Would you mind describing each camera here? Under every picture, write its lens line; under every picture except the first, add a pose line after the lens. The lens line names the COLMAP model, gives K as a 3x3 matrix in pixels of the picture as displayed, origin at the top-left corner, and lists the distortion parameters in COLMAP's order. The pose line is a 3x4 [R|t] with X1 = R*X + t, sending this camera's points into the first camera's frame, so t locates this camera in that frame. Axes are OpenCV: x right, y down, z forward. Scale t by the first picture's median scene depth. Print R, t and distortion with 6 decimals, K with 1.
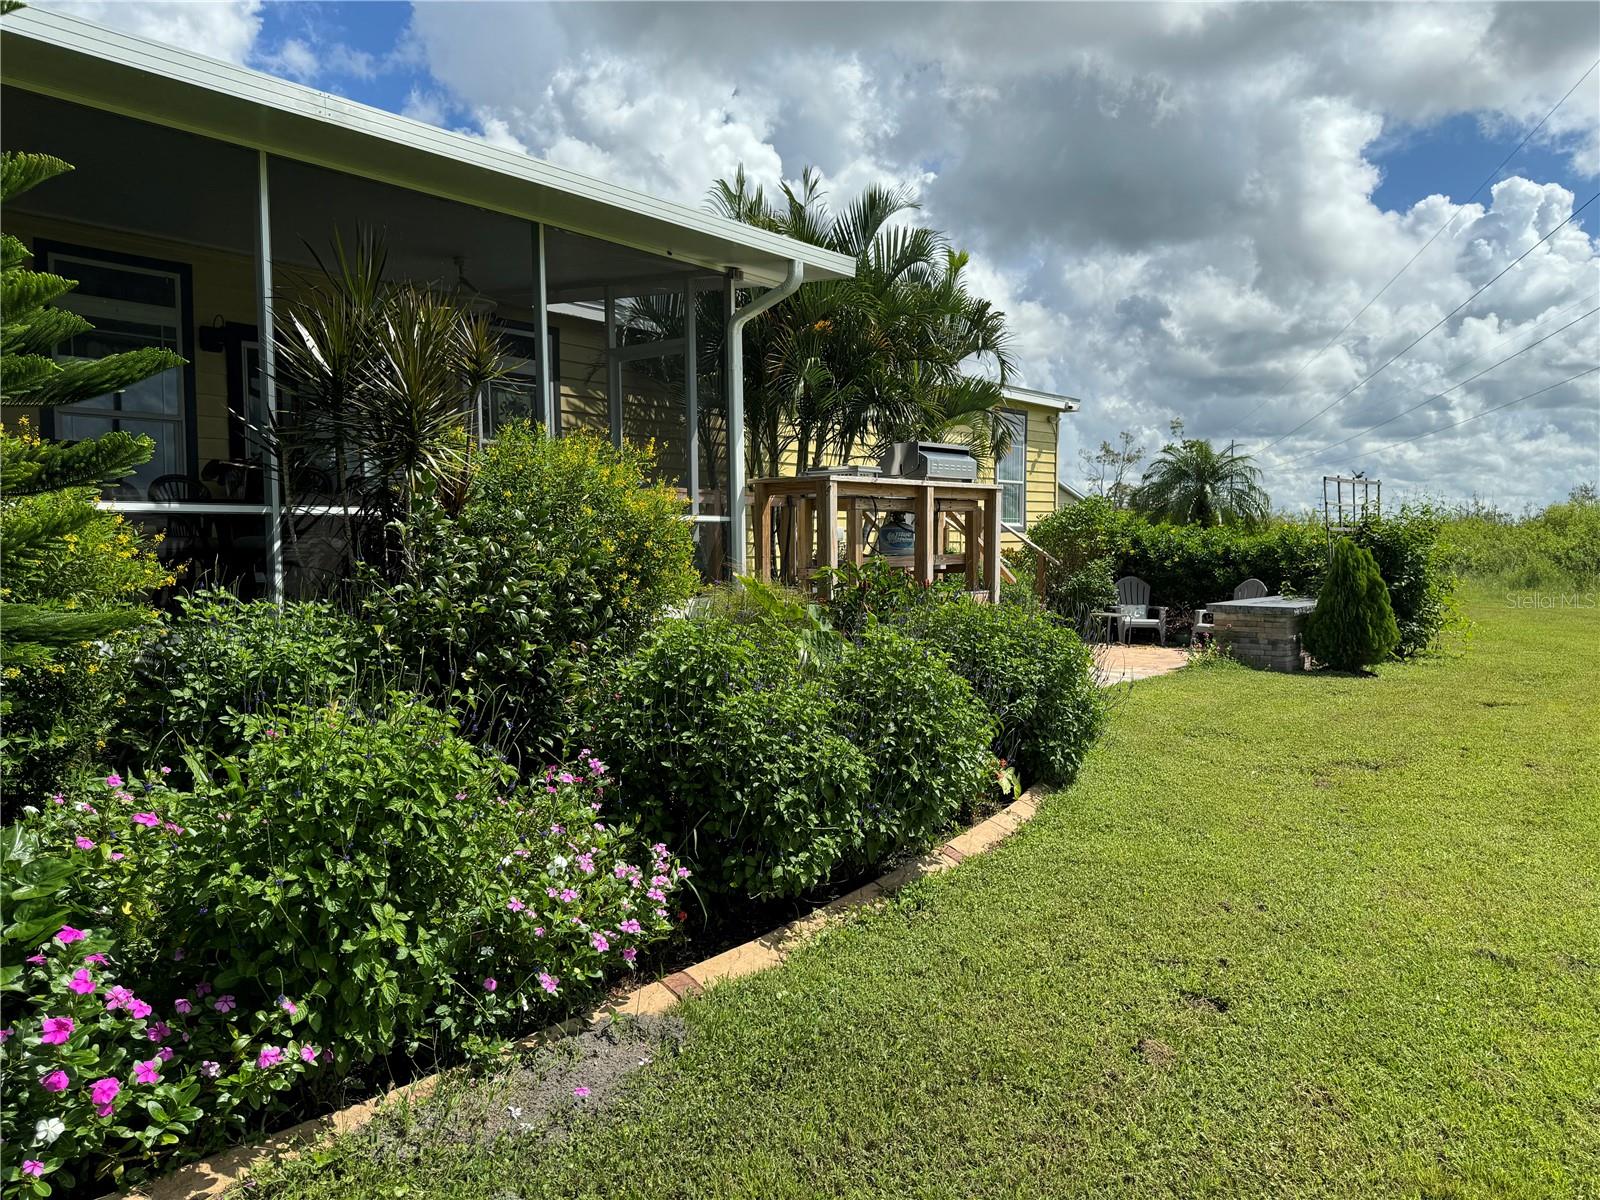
lens RADIAL K [[1150.8, 0, 801.8], [0, 1150.8, 600.5], [0, 0, 1]] dist [0.074103, -0.079385]
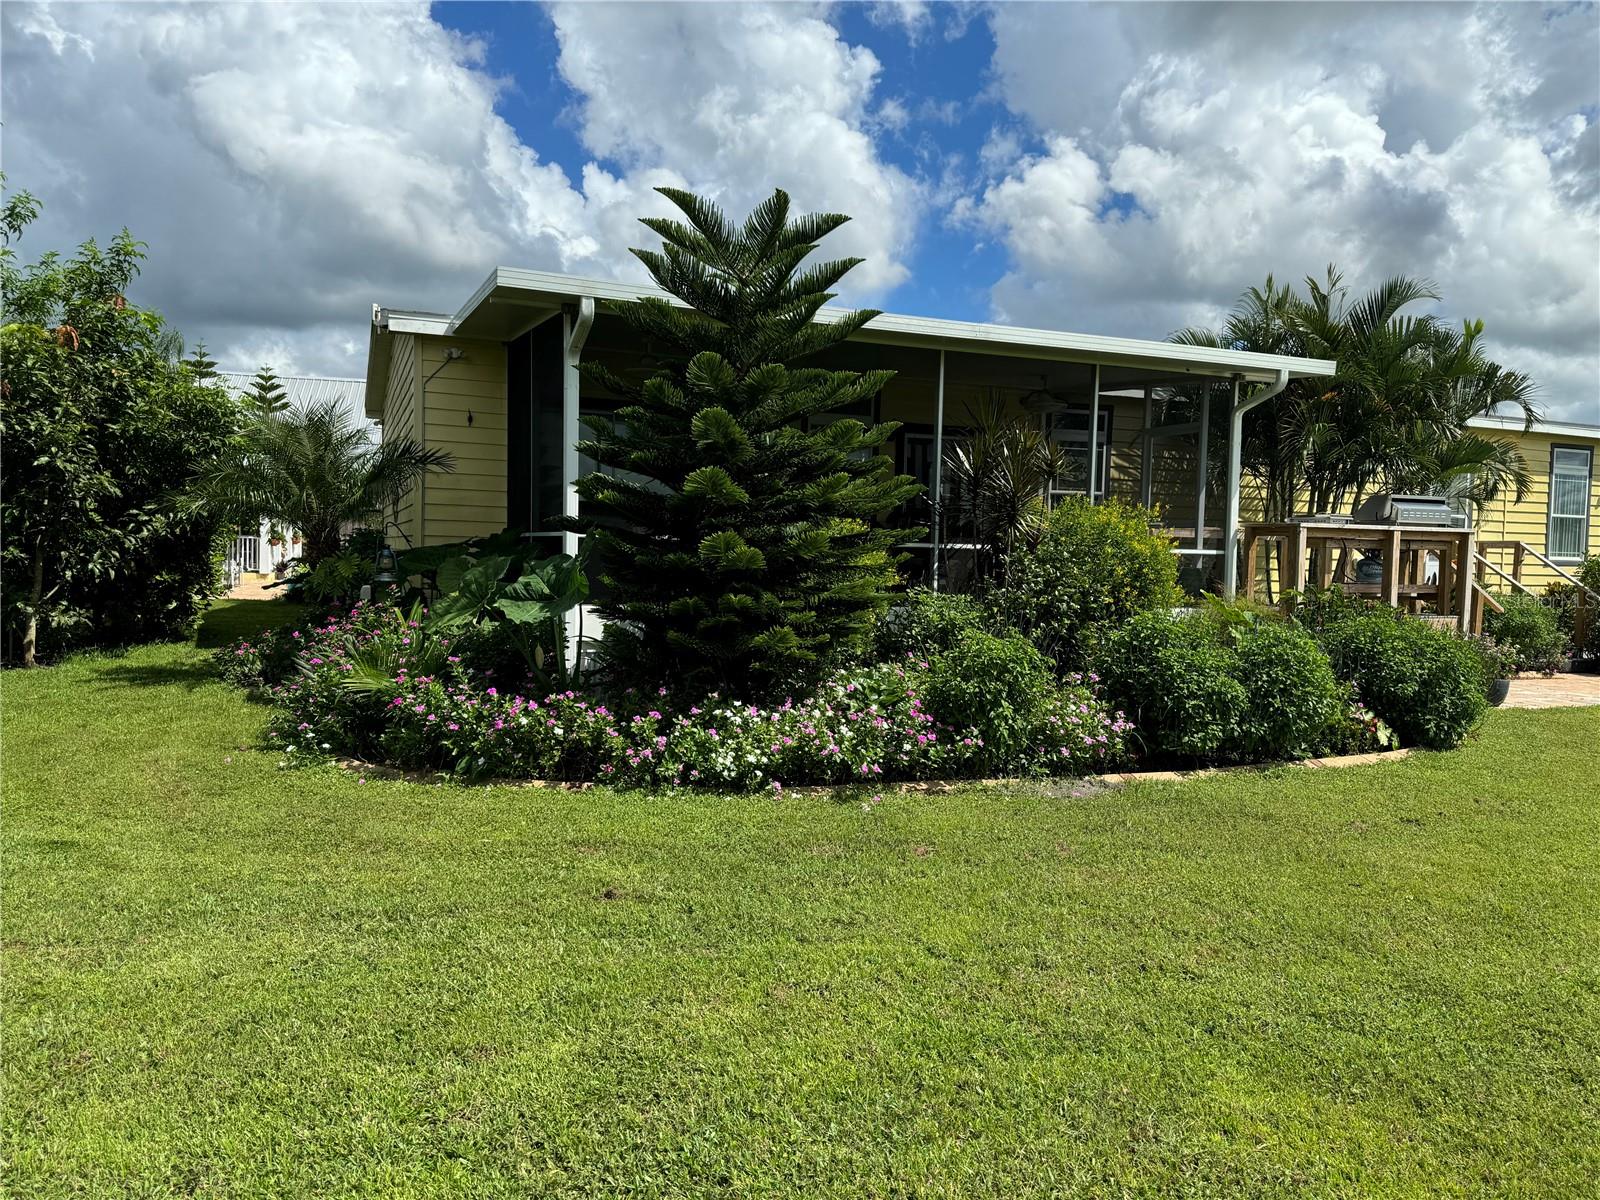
lens RADIAL K [[1150.8, 0, 788.2], [0, 1150.8, 604.4], [0, 0, 1]] dist [0.074103, -0.079385]
pose [[0.882541, 0.047969, -0.467783, 0.247931], [-0.052422, 0.998619, 0.003501, 0.026299], [0.467305, 0.021432, 0.883836, -0.904152]]
